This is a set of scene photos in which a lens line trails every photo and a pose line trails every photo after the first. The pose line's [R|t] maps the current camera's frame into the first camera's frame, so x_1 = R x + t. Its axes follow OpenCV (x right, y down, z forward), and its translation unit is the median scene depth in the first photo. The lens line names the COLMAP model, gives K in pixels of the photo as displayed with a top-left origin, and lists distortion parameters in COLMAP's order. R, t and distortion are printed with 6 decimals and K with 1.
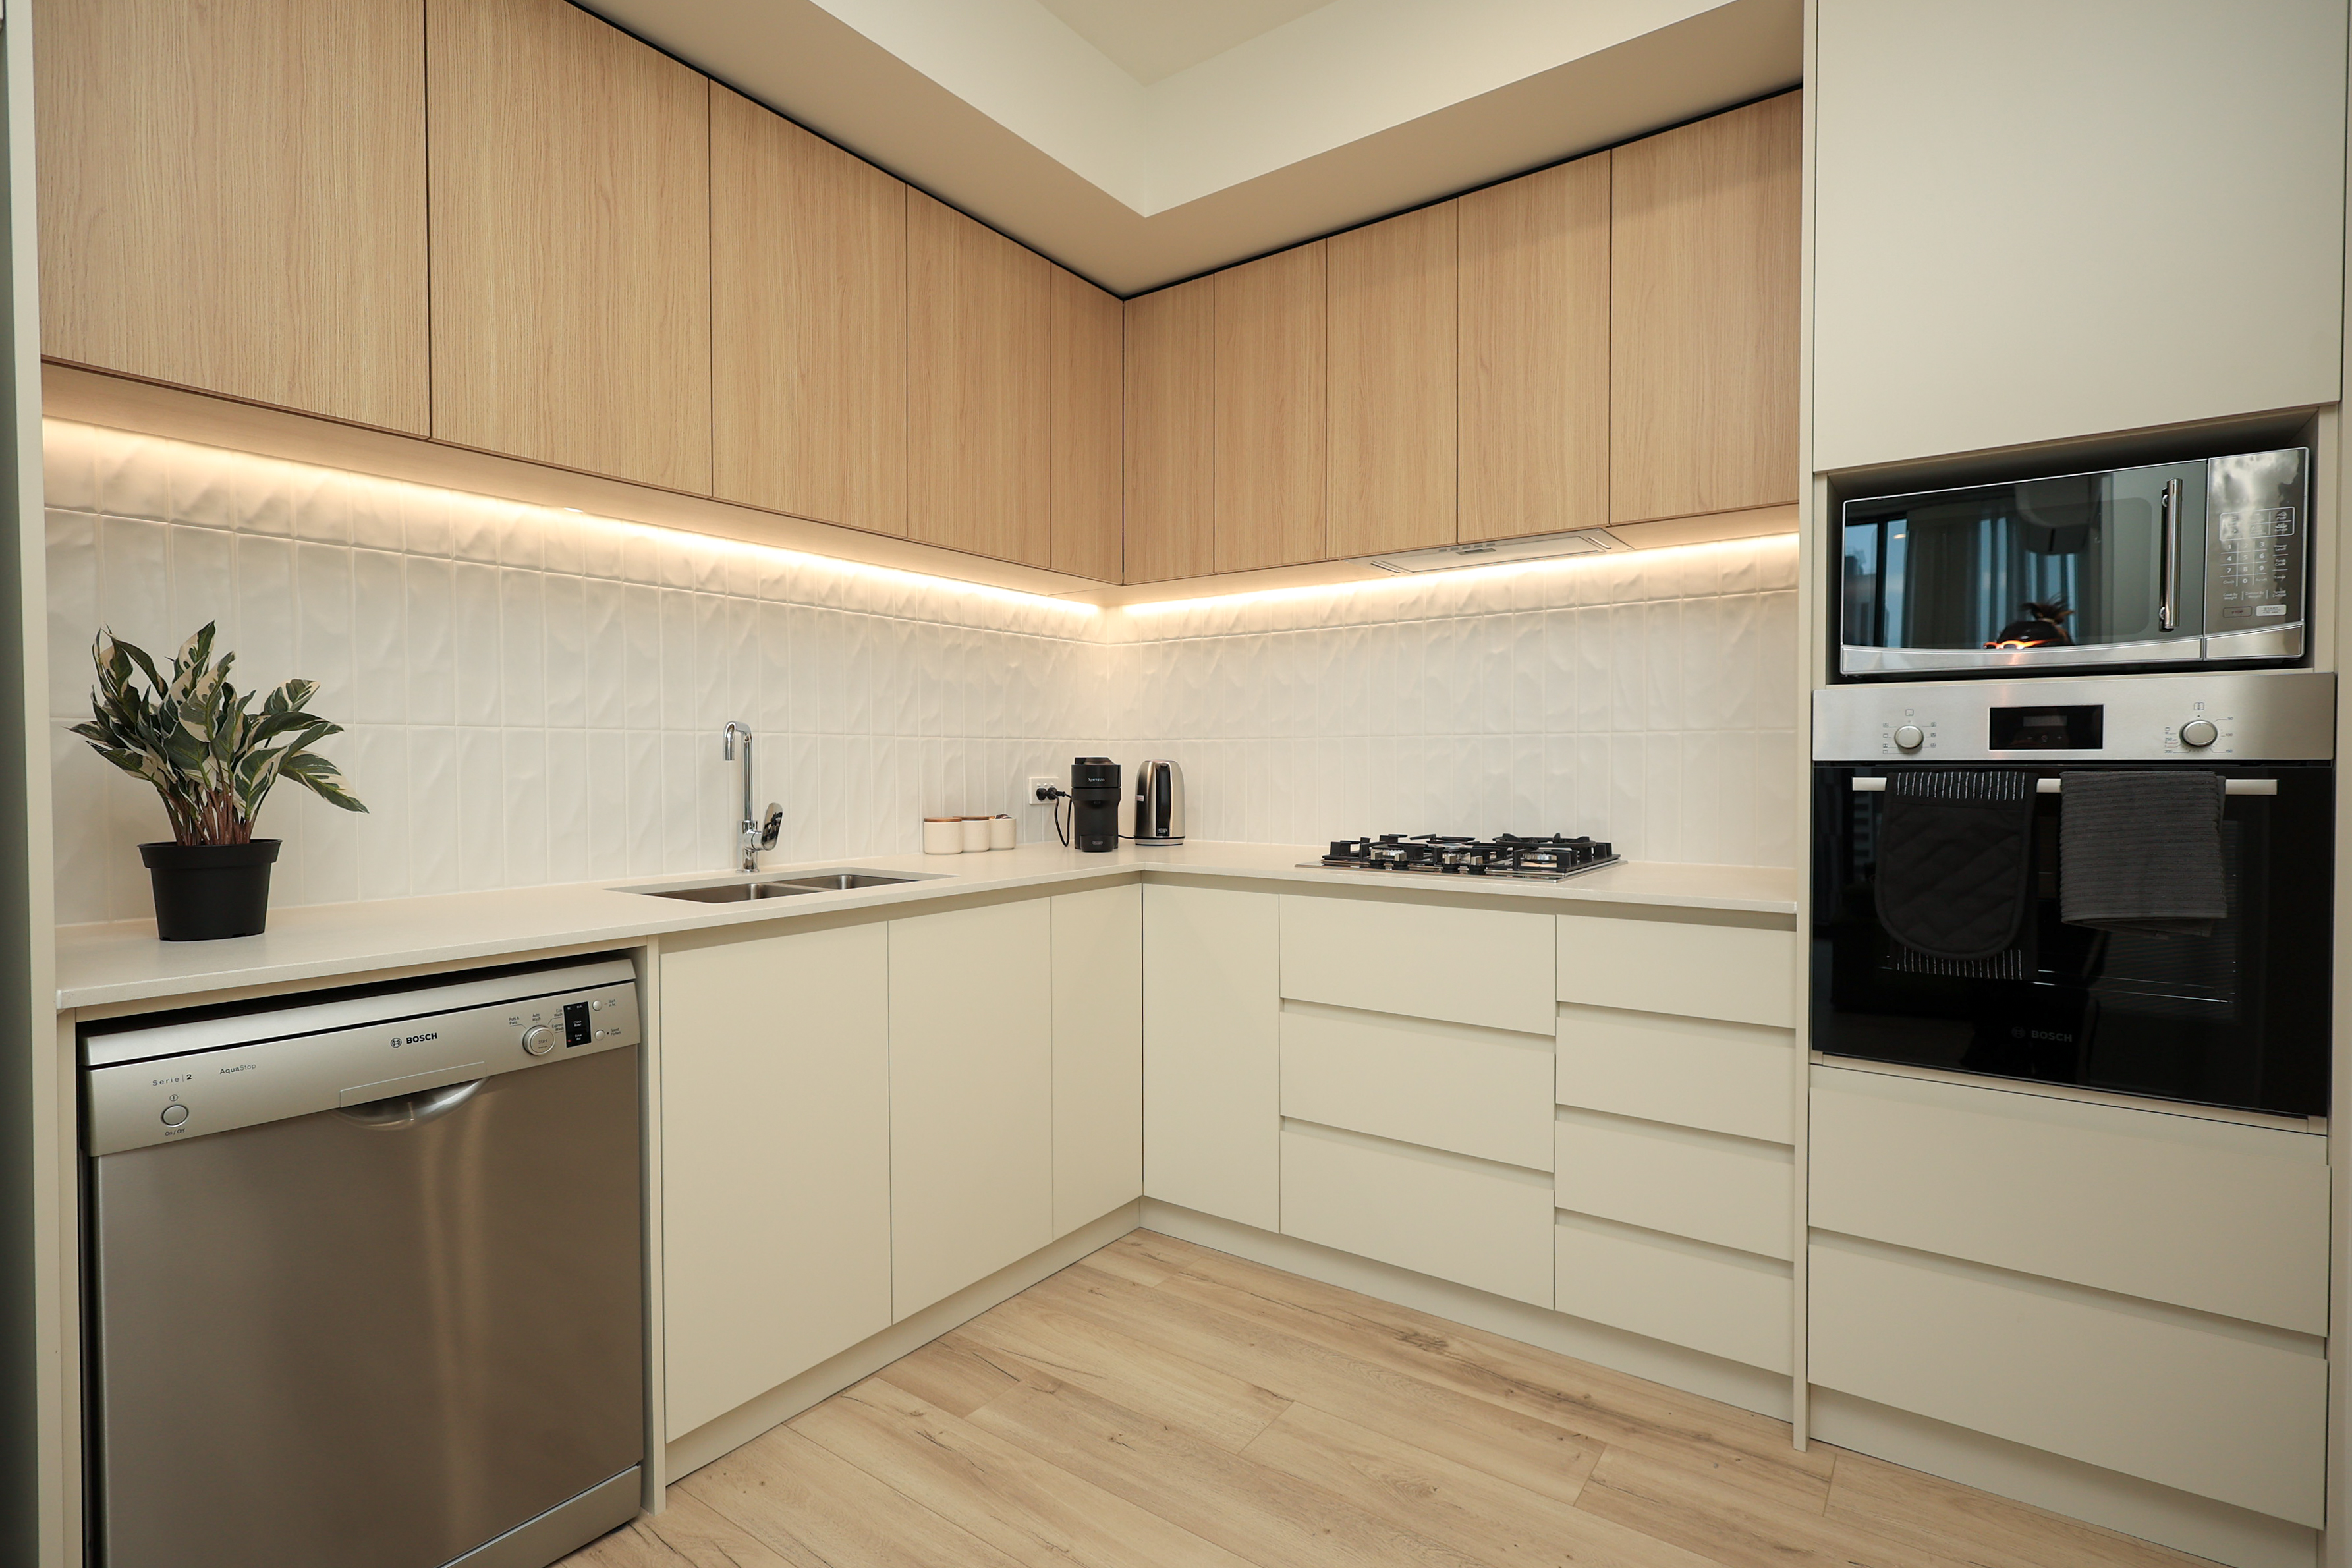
lens RADIAL K [[1090.1, 0, 1176.0], [0, 1090.1, 784.0], [0, 0, 1]] dist [-0.007096, 0.000323]
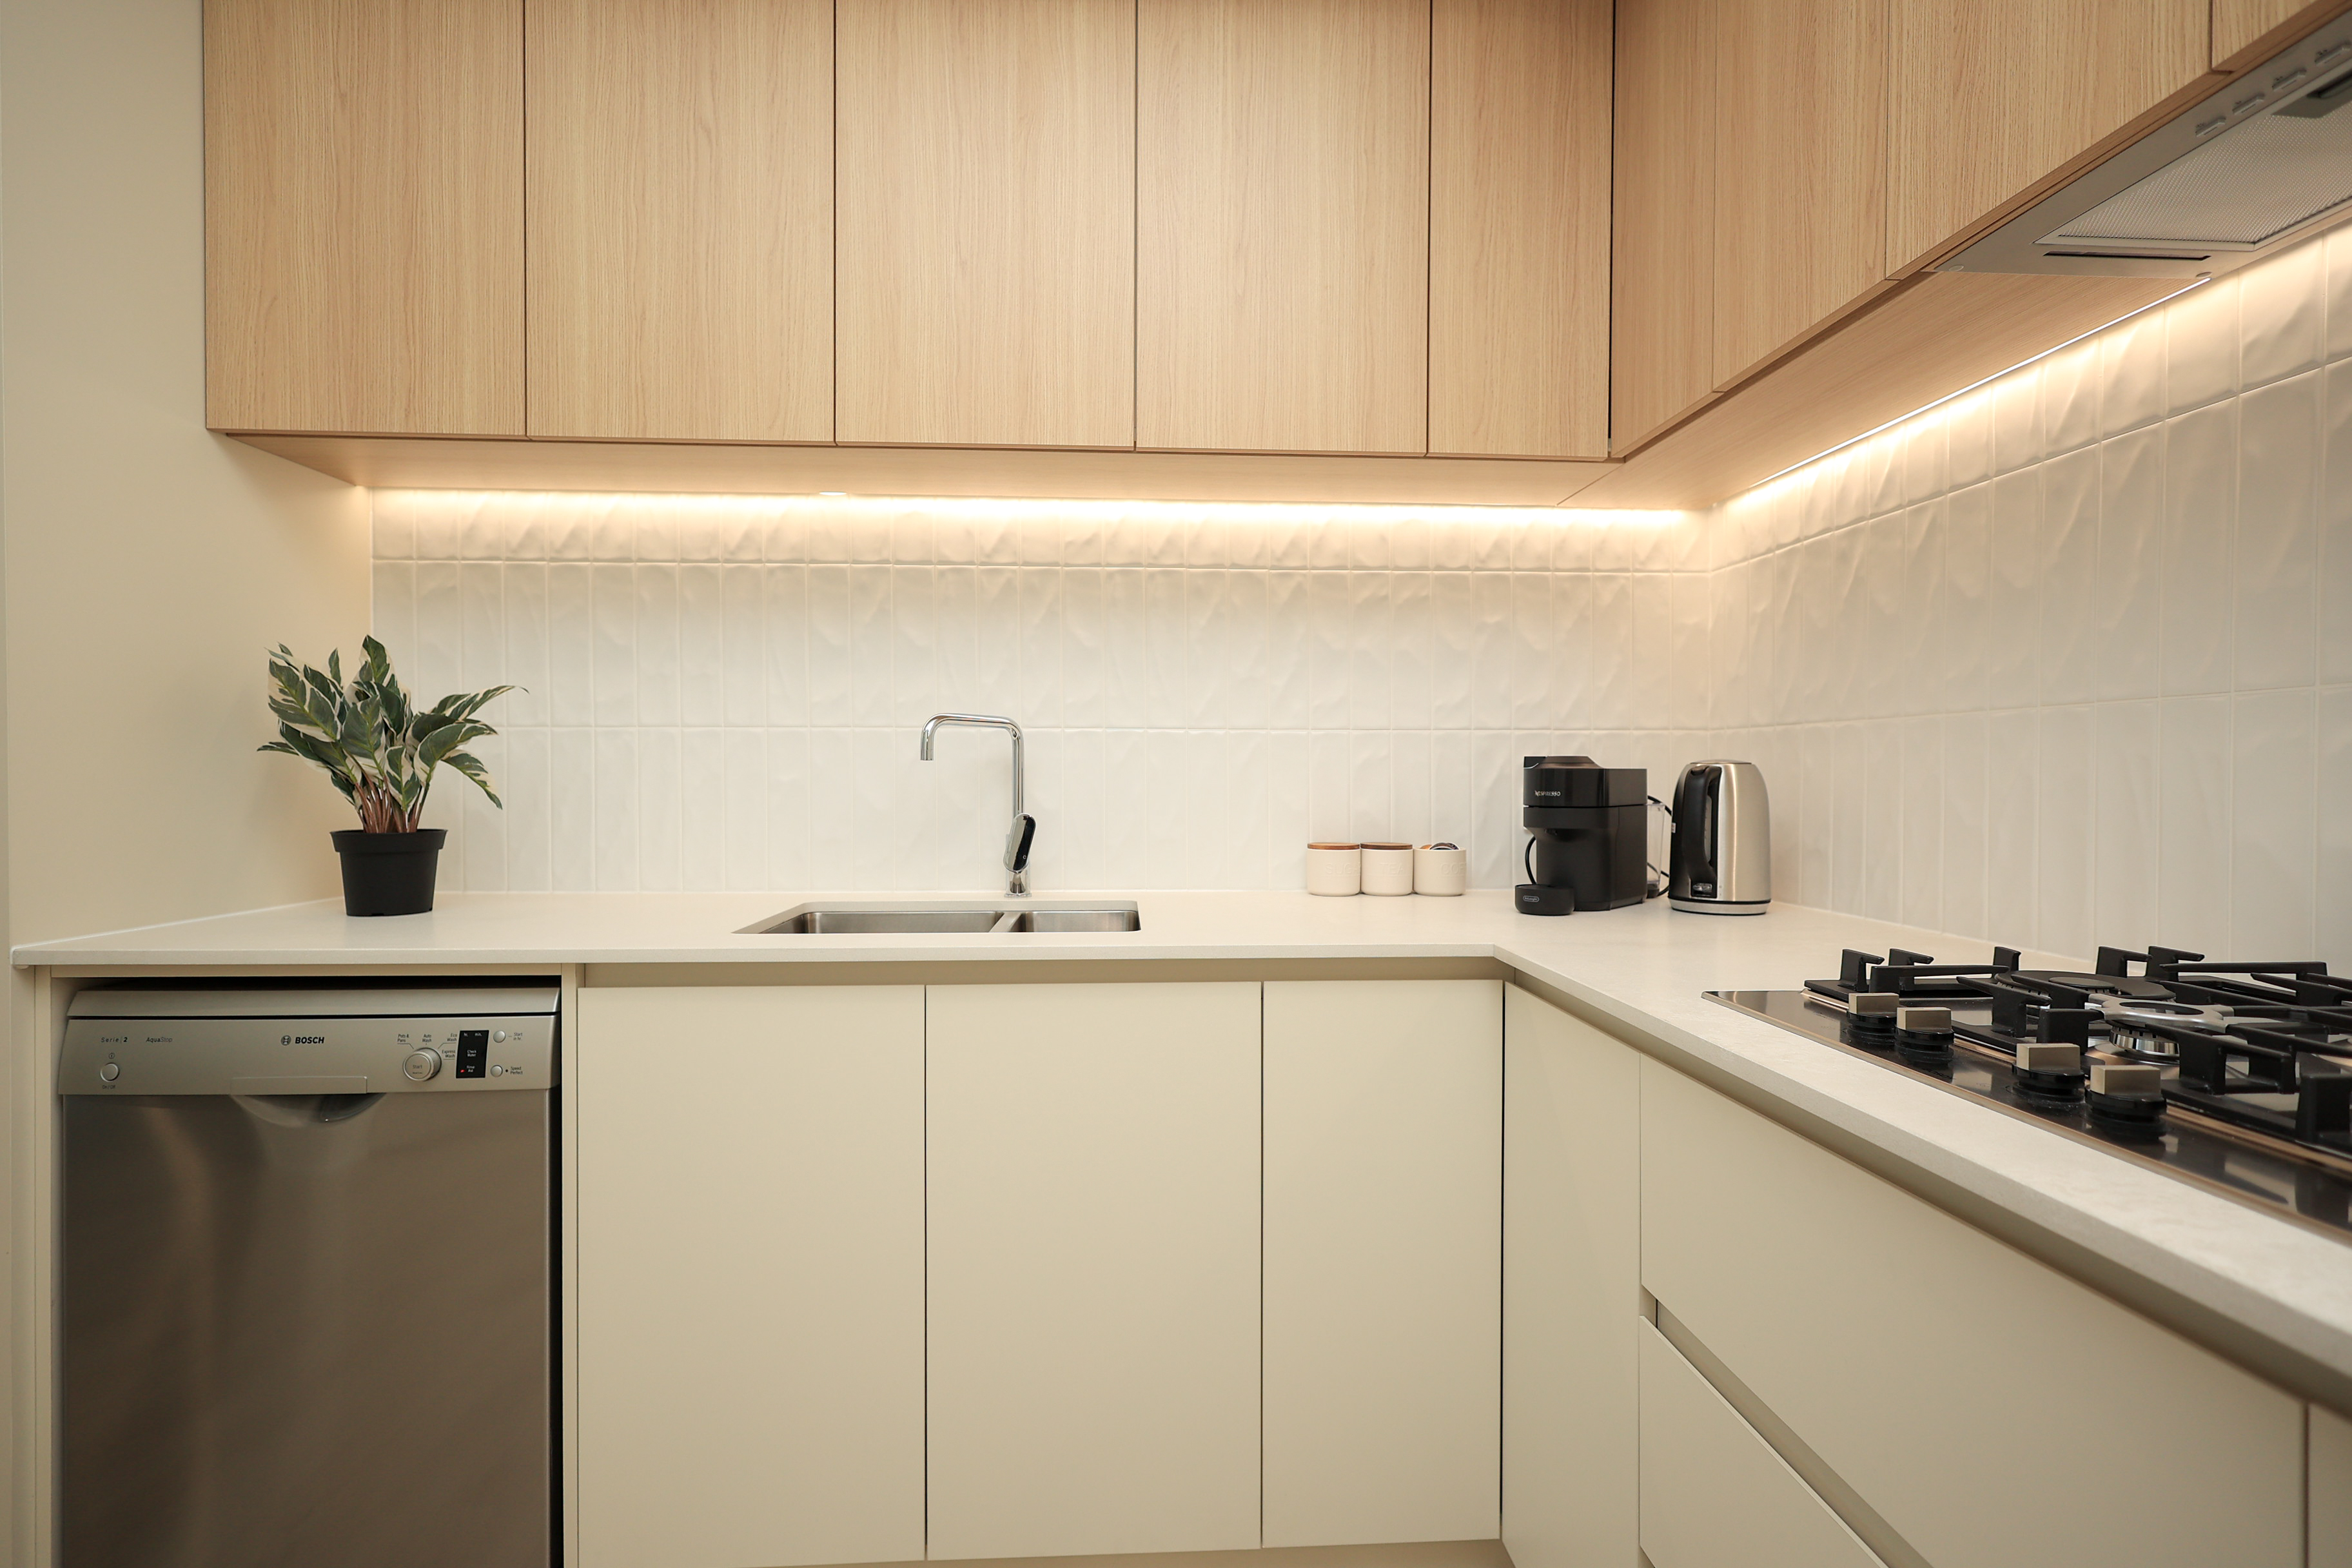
lens RADIAL K [[1056.8, 0, 1176.0], [0, 1056.8, 784.0], [0, 0, 1]] dist [0.000895, -0.000033]
pose [[0.627428, 0.010962, -0.778597, 0.397207], [-0.018647, 0.999826, -0.000950, -0.007033], [0.778451, 0.015114, 0.627523, 0.754479]]
